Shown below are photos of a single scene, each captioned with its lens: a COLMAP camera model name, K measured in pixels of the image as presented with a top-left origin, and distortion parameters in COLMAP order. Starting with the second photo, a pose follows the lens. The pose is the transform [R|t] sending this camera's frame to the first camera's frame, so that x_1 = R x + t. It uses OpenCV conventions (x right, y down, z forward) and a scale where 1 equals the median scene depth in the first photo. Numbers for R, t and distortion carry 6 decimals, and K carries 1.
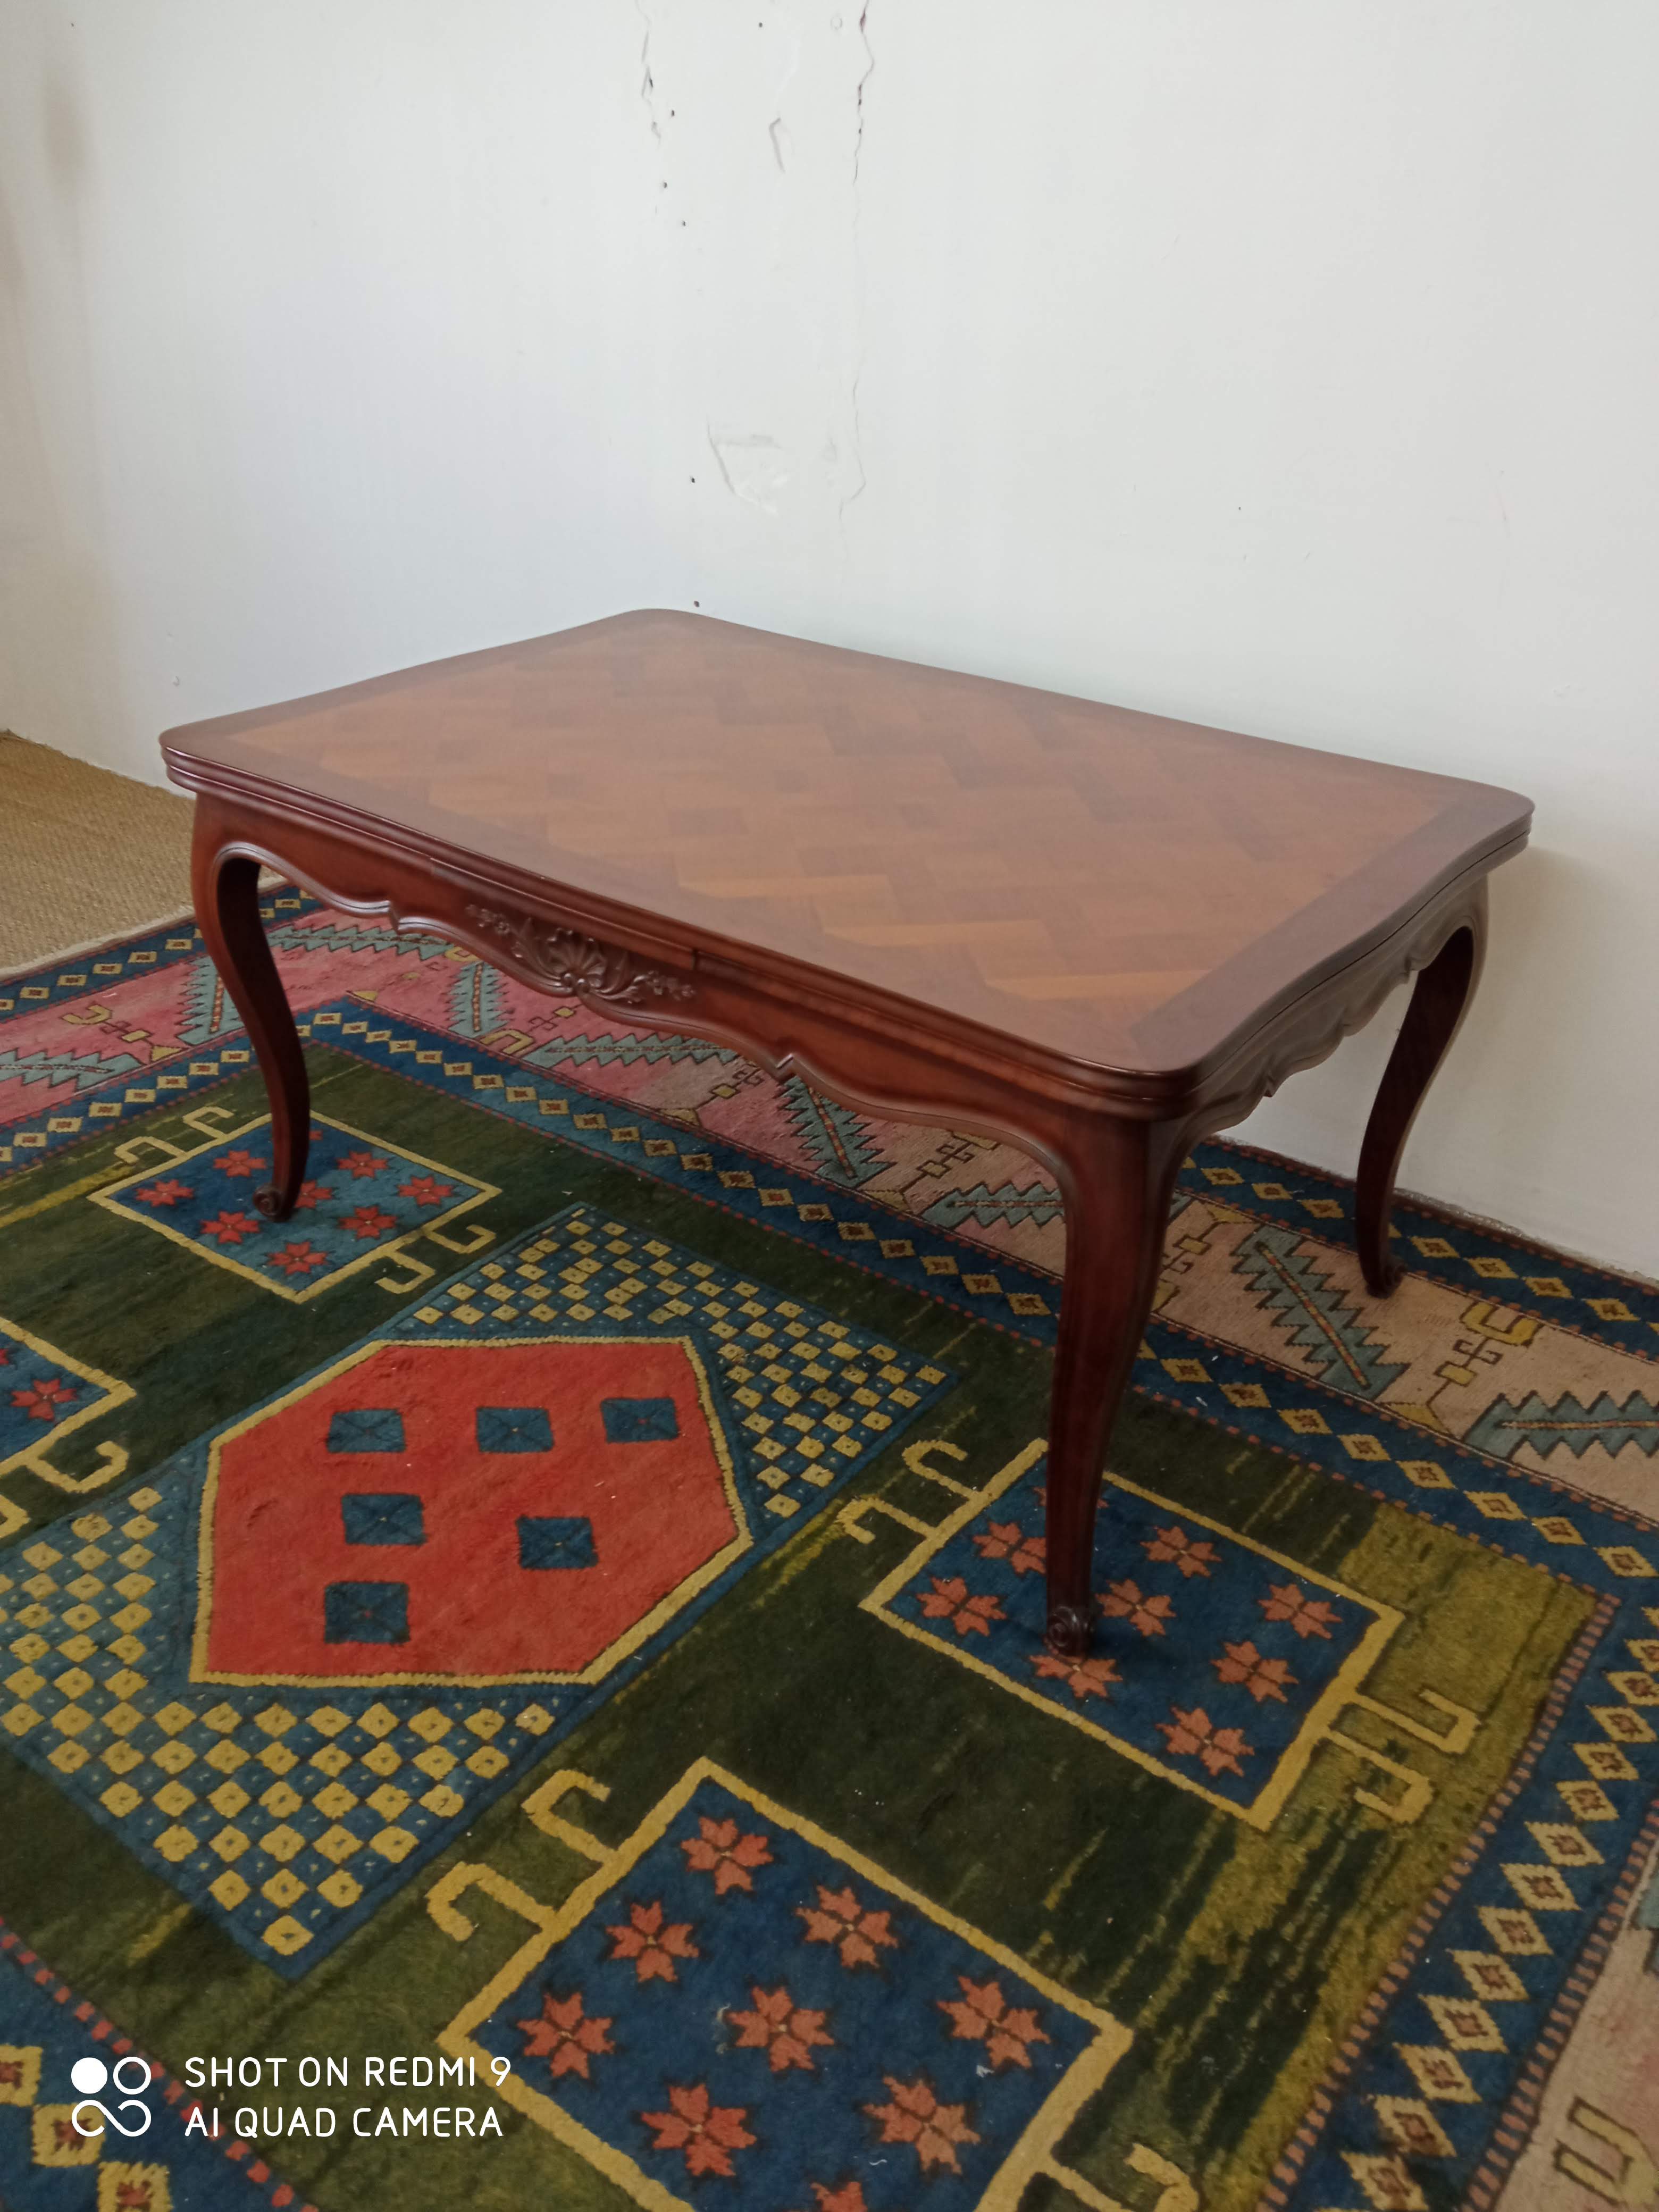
lens RADIAL K [[1780.1, 0, 840.3], [0, 1780.1, 1108.9], [0, 0, 1]] dist [0.115837, -0.203872]
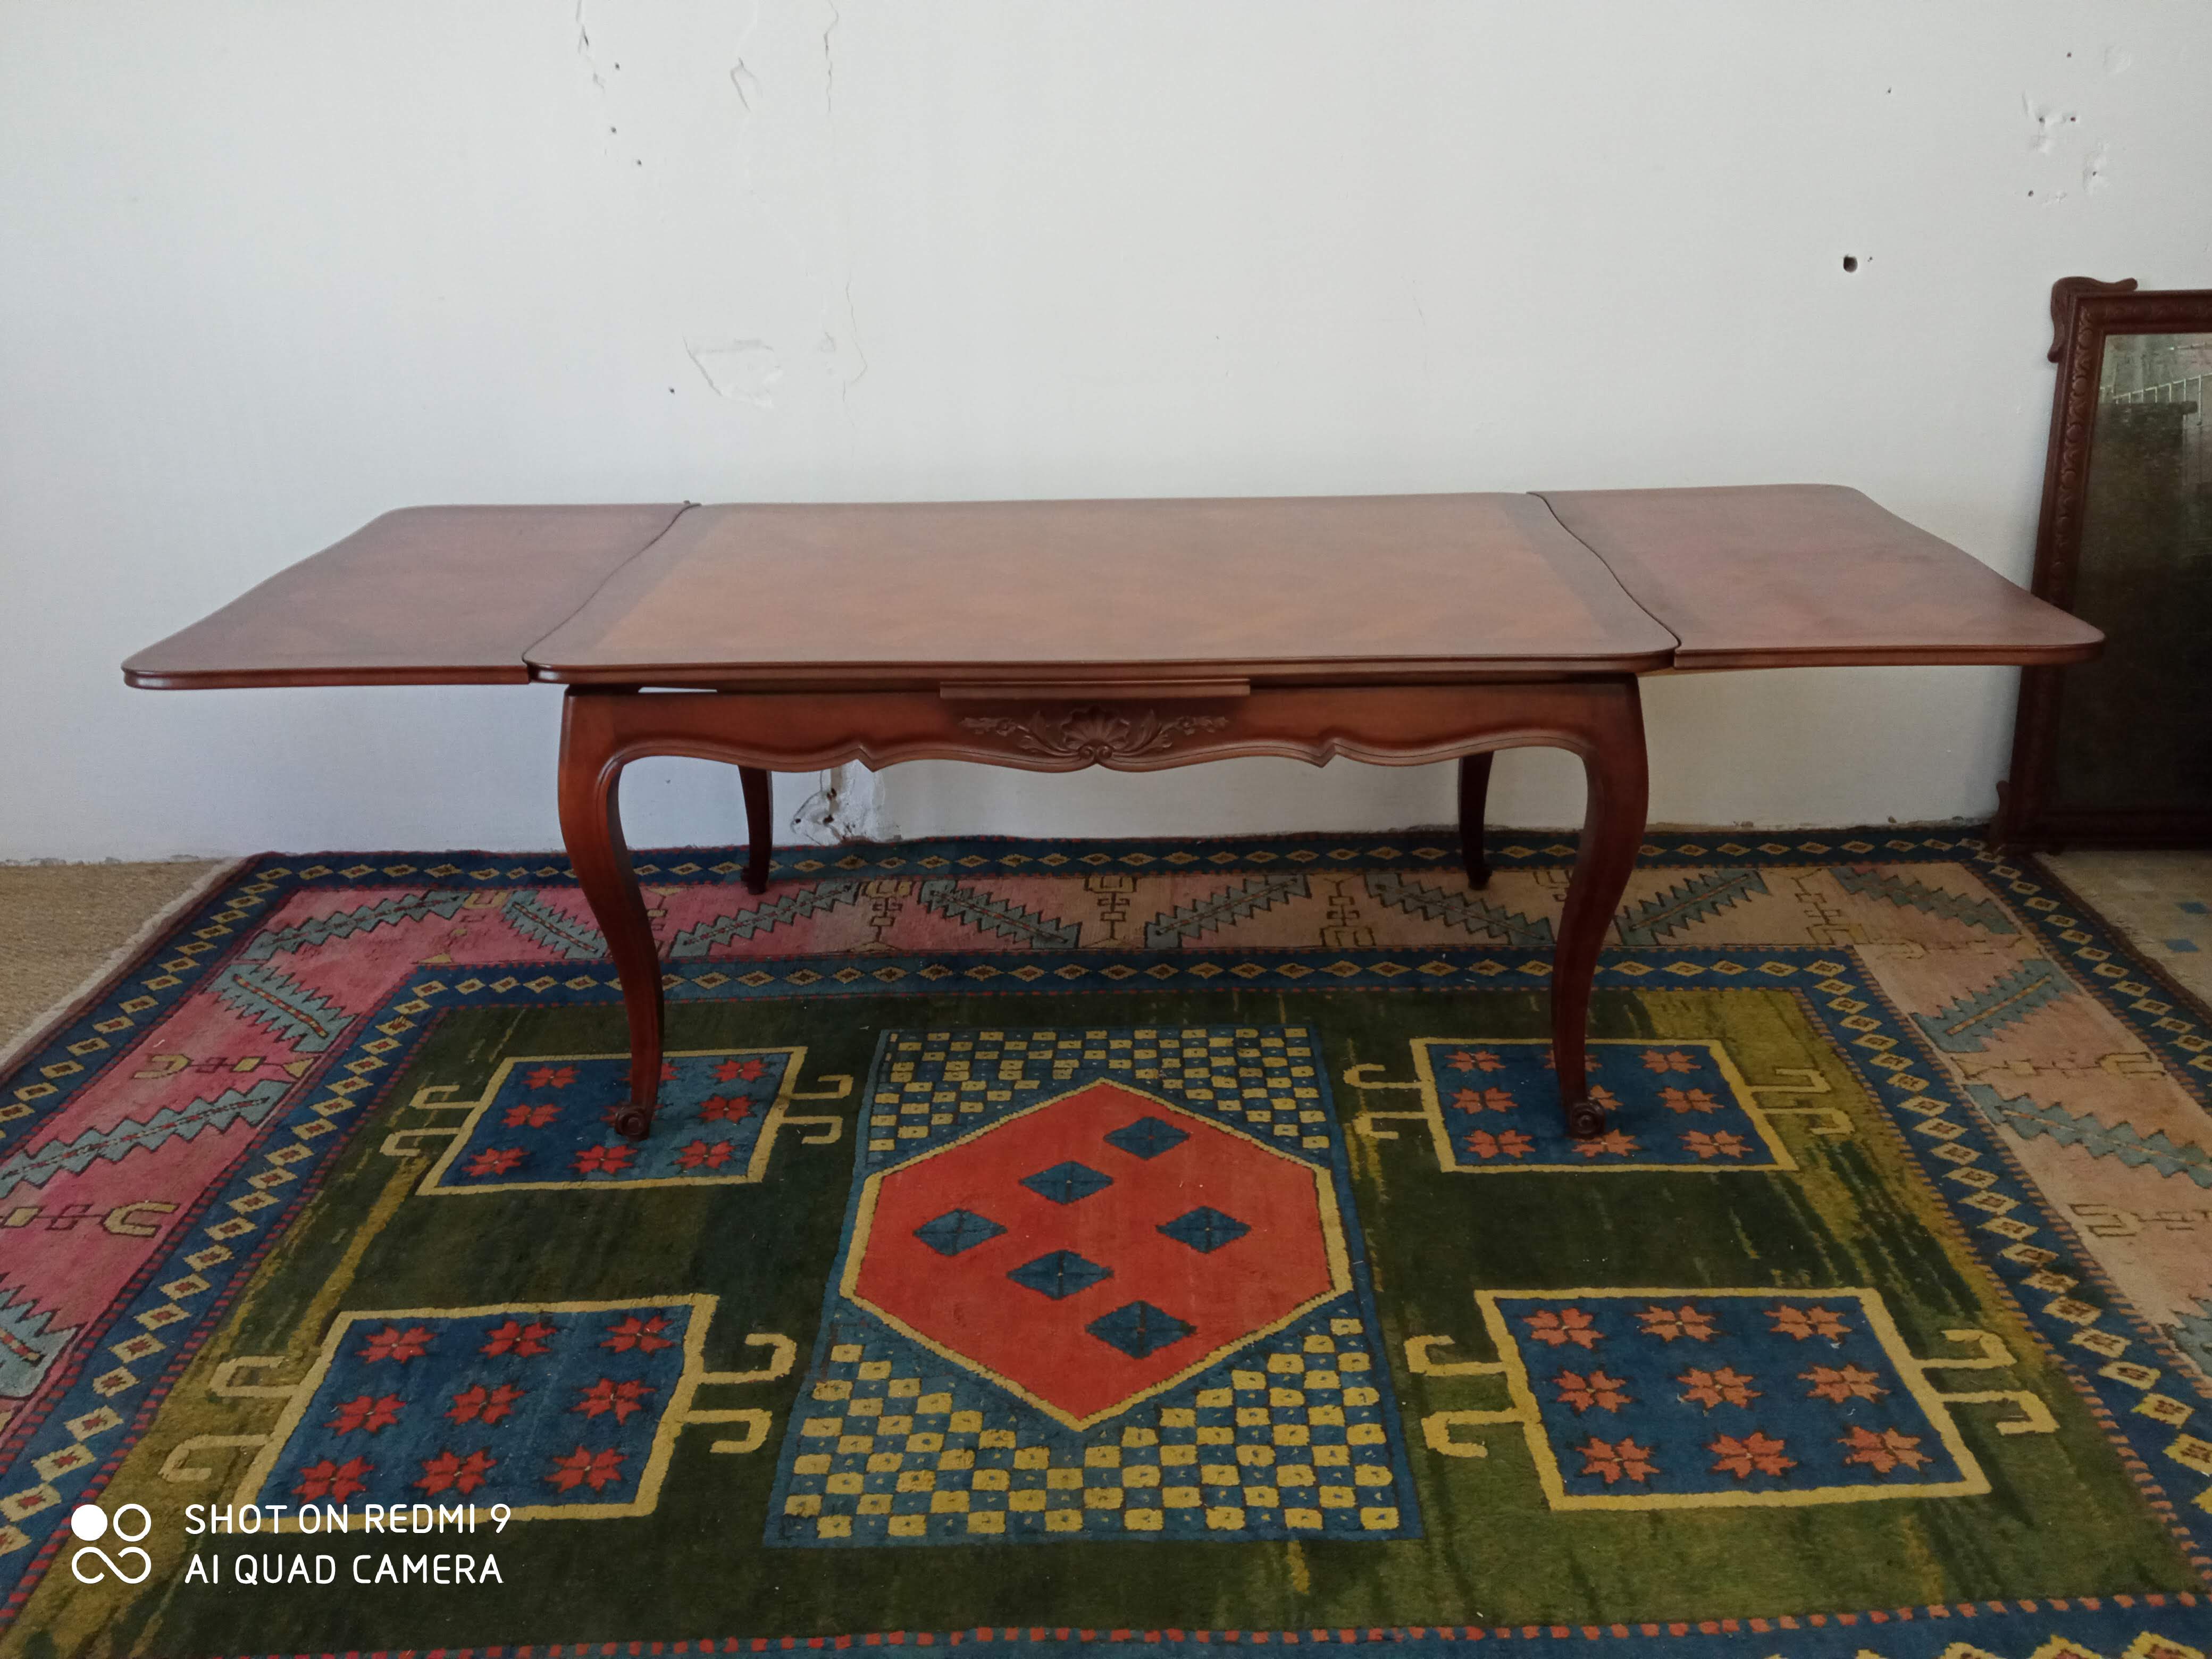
lens RADIAL K [[1788.5, 0, 1106.0], [0, 1788.5, 829.5], [0, 0, 1]] dist [0.119385, -0.216066]
pose [[0.810011, -0.259202, 0.526019, -0.743849], [0.316693, 0.948309, -0.020382, 0.003325], [-0.493546, 0.183096, 0.850228, 0.009384]]
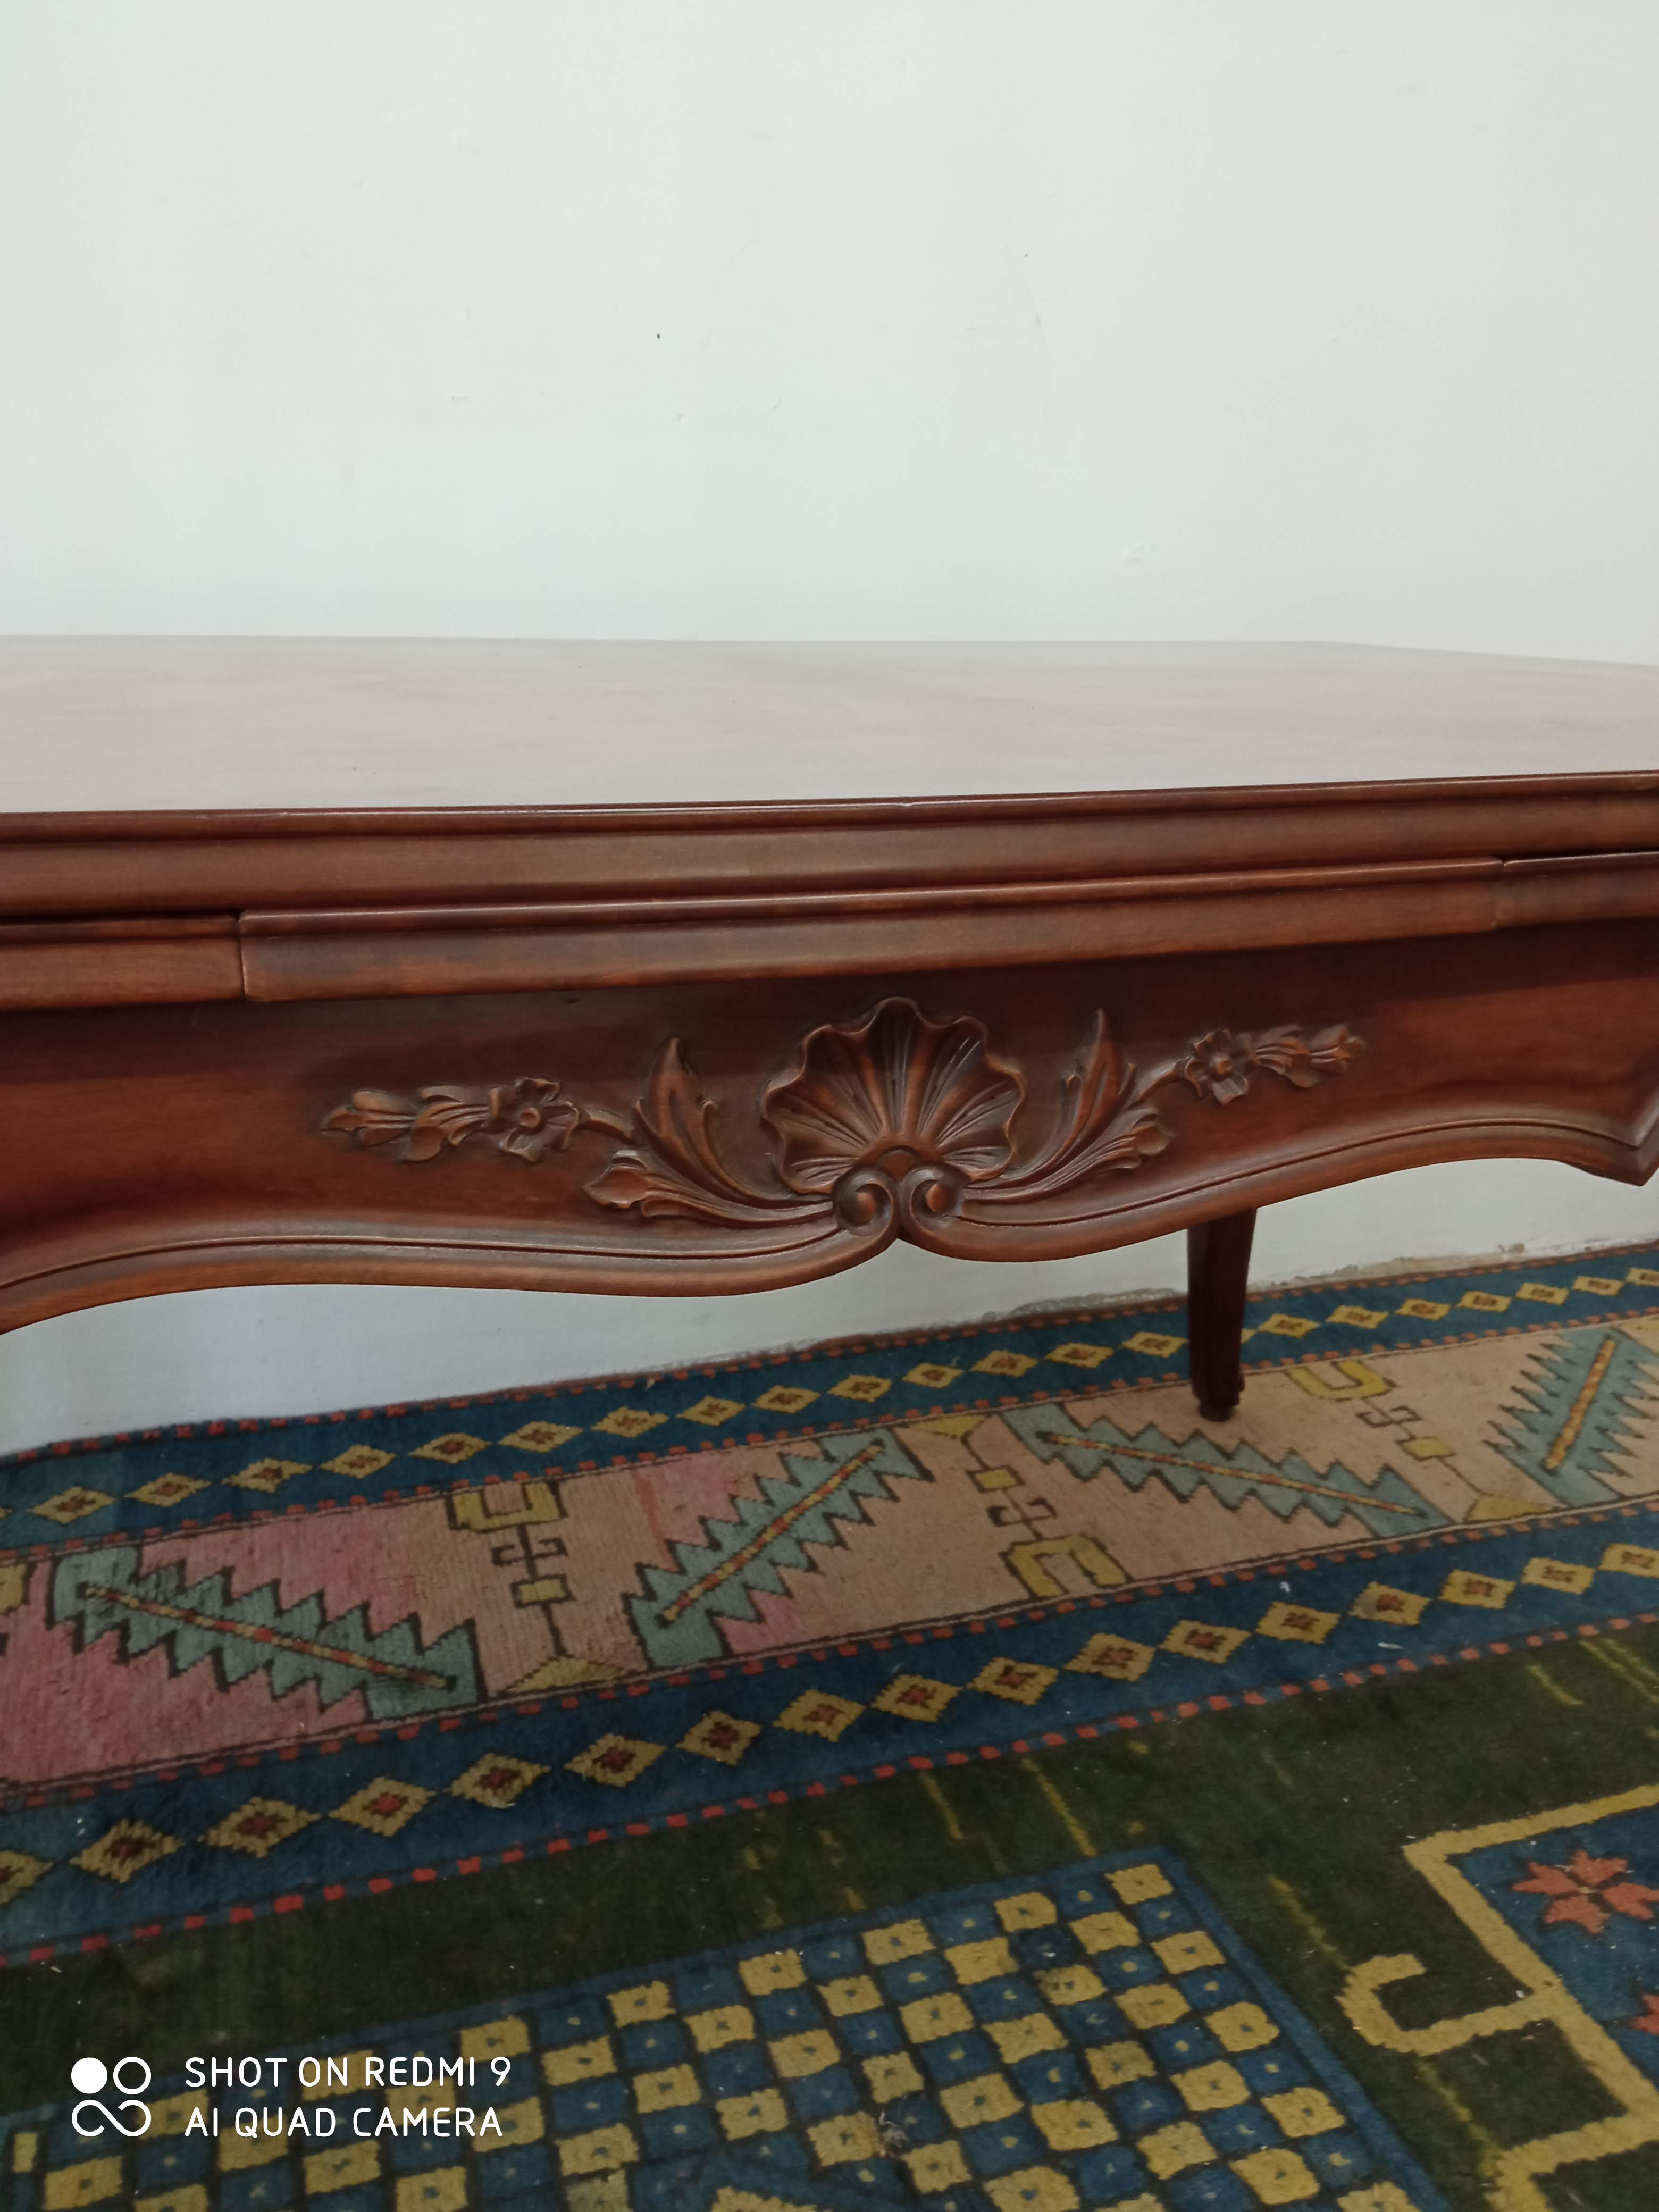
lens RADIAL K [[1807.2, 0, 834.8], [0, 1807.2, 1094.1], [0, 0, 1]] dist [0.106109, -0.200494]
pose [[0.564482, -0.248324, 0.787208, -0.368988], [0.397381, 0.917643, 0.004520, -0.087589], [-0.723498, 0.310270, 0.616671, 0.789071]]
